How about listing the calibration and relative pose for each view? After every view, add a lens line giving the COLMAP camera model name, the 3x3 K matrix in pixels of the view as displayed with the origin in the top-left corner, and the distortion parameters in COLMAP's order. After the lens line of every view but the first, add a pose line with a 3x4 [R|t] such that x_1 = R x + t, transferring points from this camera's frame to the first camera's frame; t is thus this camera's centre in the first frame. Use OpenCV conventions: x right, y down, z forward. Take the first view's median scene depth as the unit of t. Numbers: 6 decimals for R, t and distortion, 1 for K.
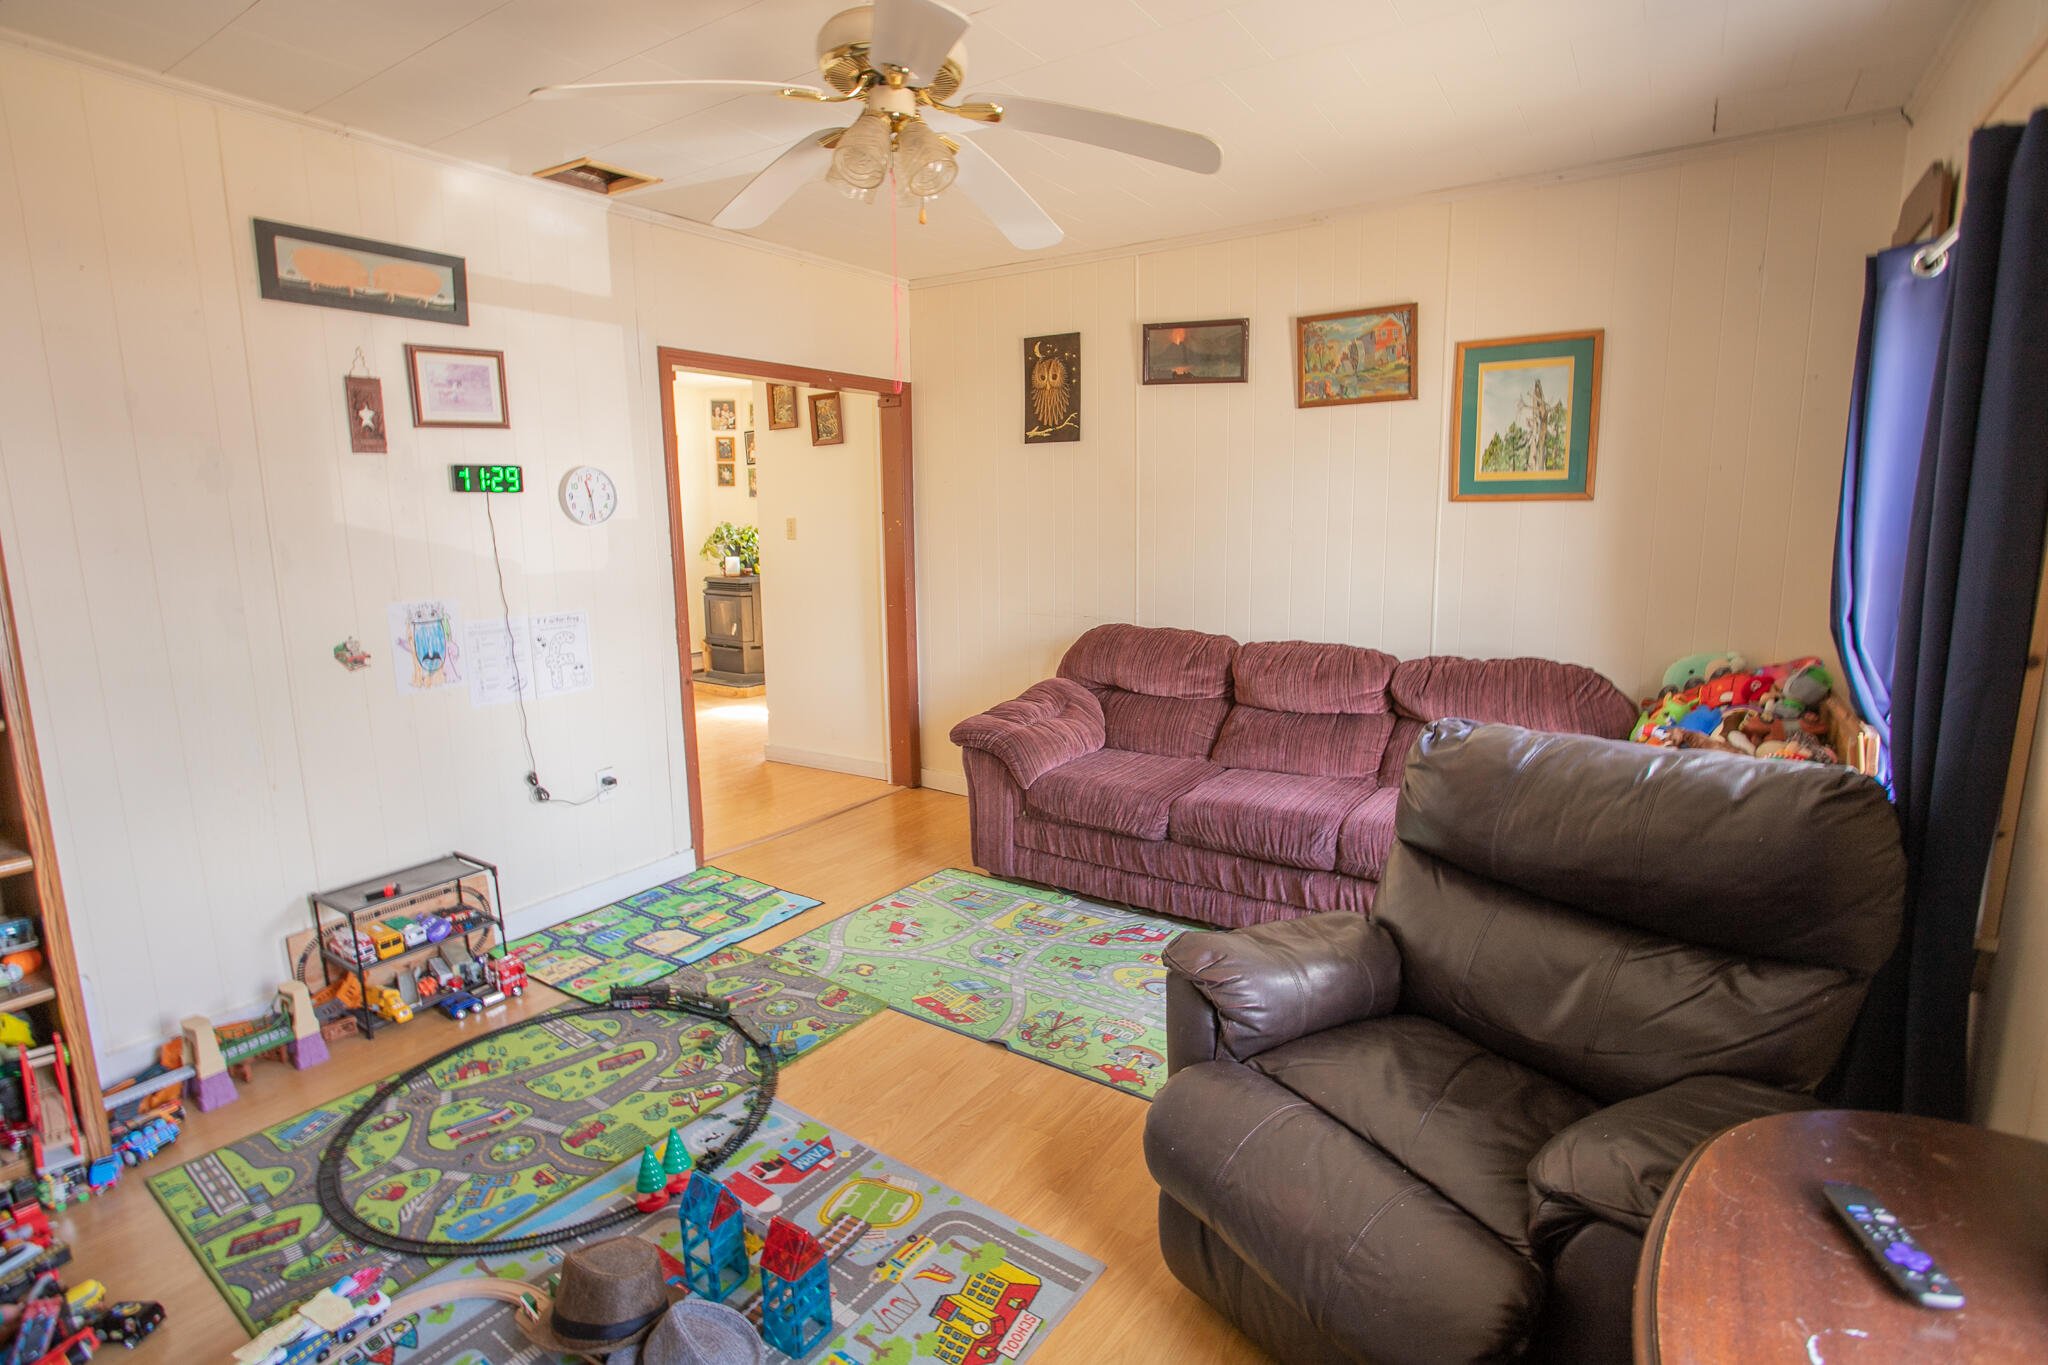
lens RADIAL K [[1024.4, 0, 1026.4], [0, 1024.4, 678.4], [0, 0, 1]] dist [0.001904, 0.002687]
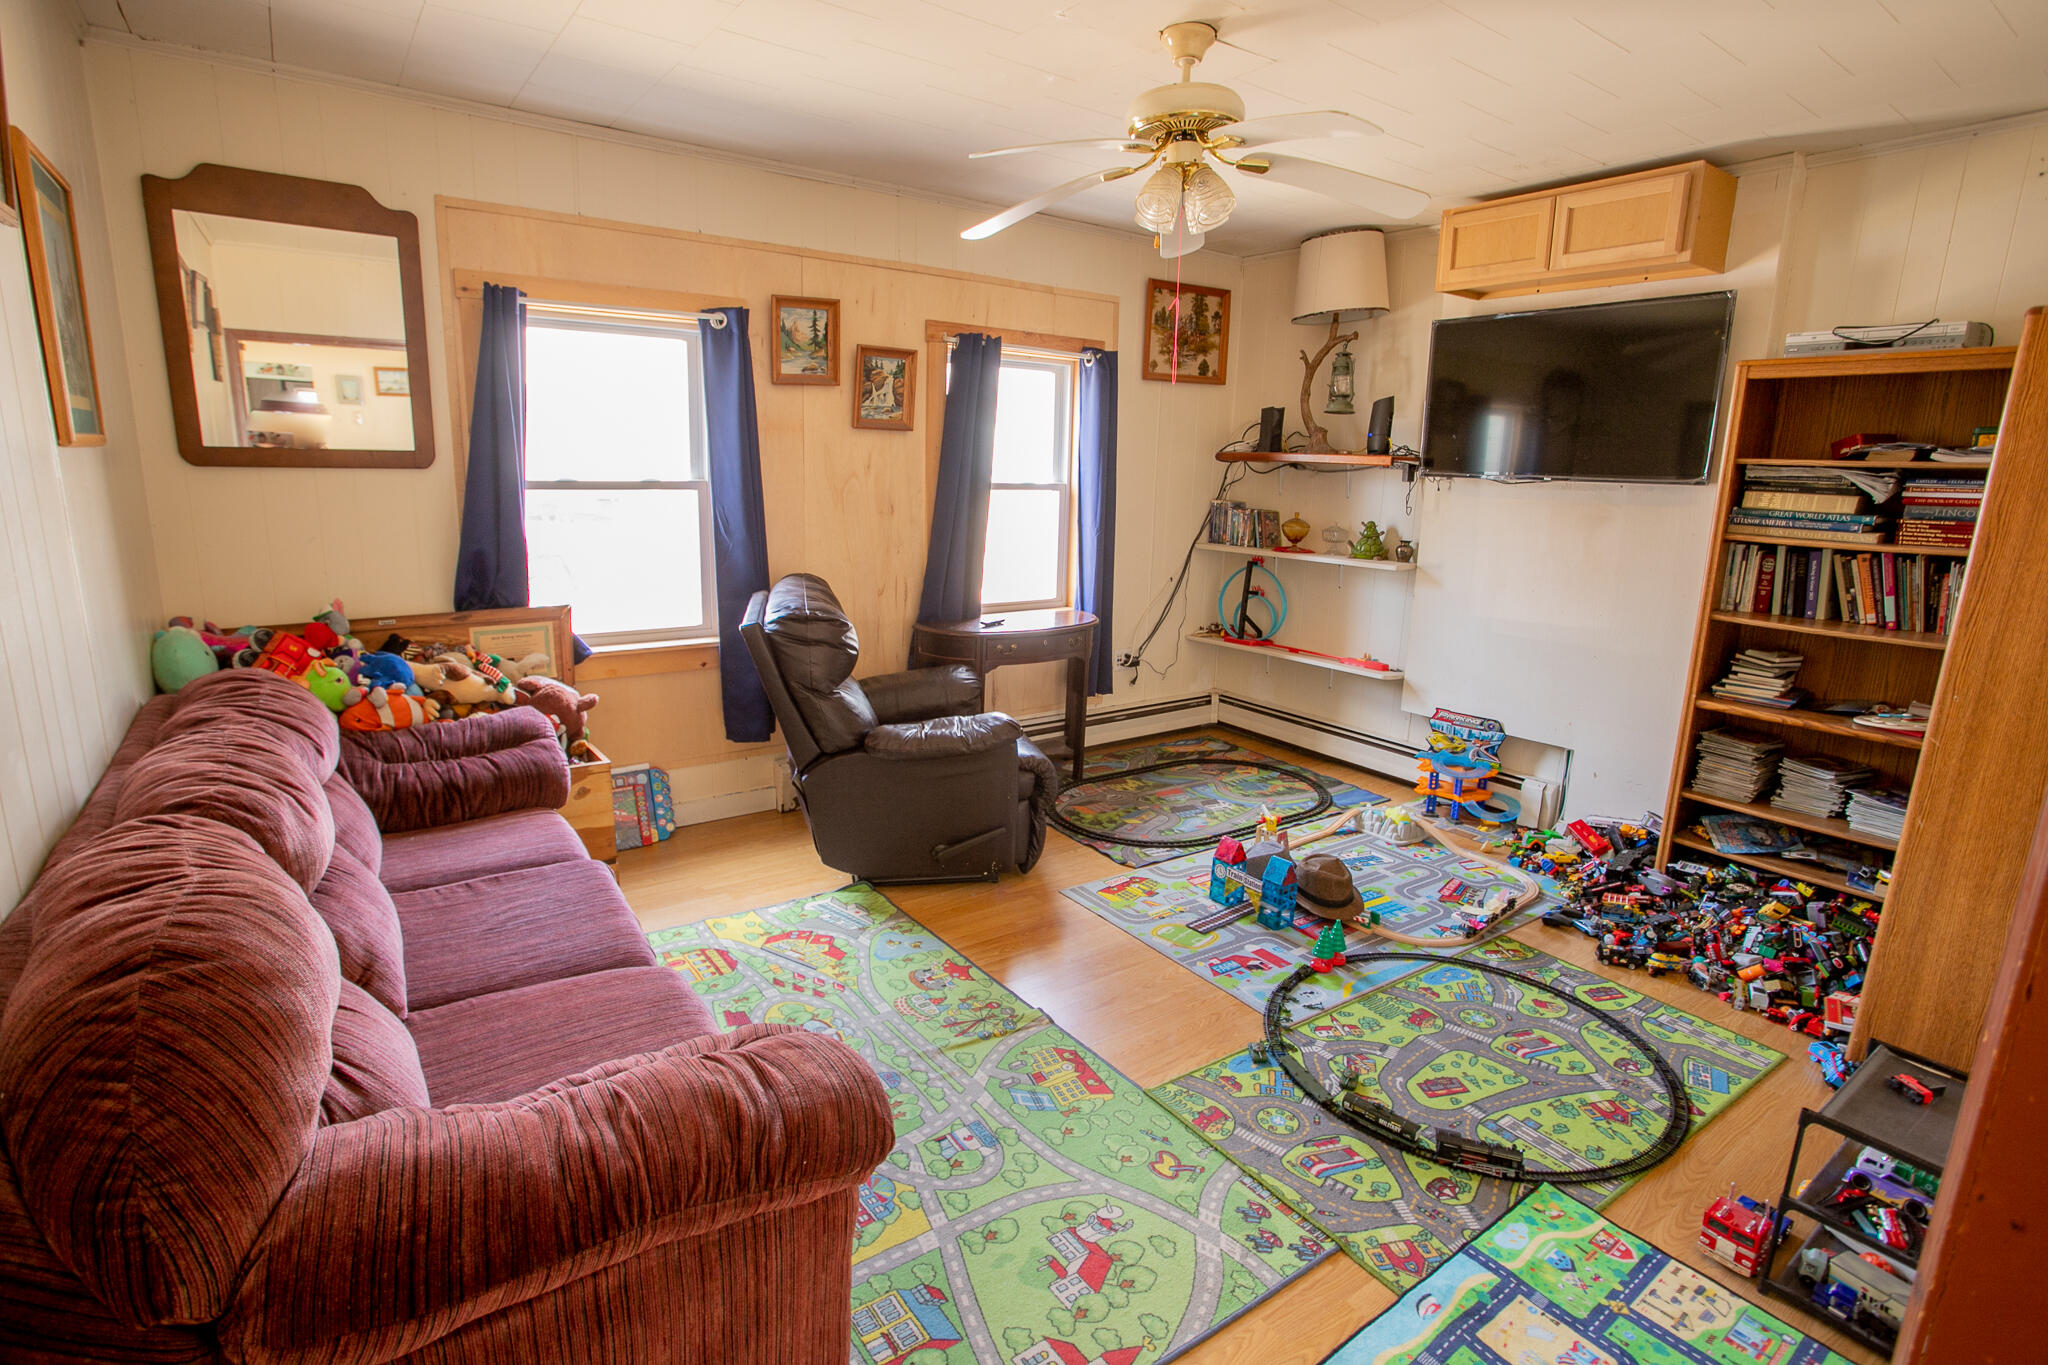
lens RADIAL K [[1024.4, 0, 1026.3], [0, 1024.4, 671.5], [0, 0, 1]] dist [0.001904, 0.002687]
pose [[-0.938741, -0.084718, 0.334048, -0.329678], [0.036599, 0.939324, 0.341073, -0.309571], [-0.342675, 0.332405, -0.878681, 1.861240]]
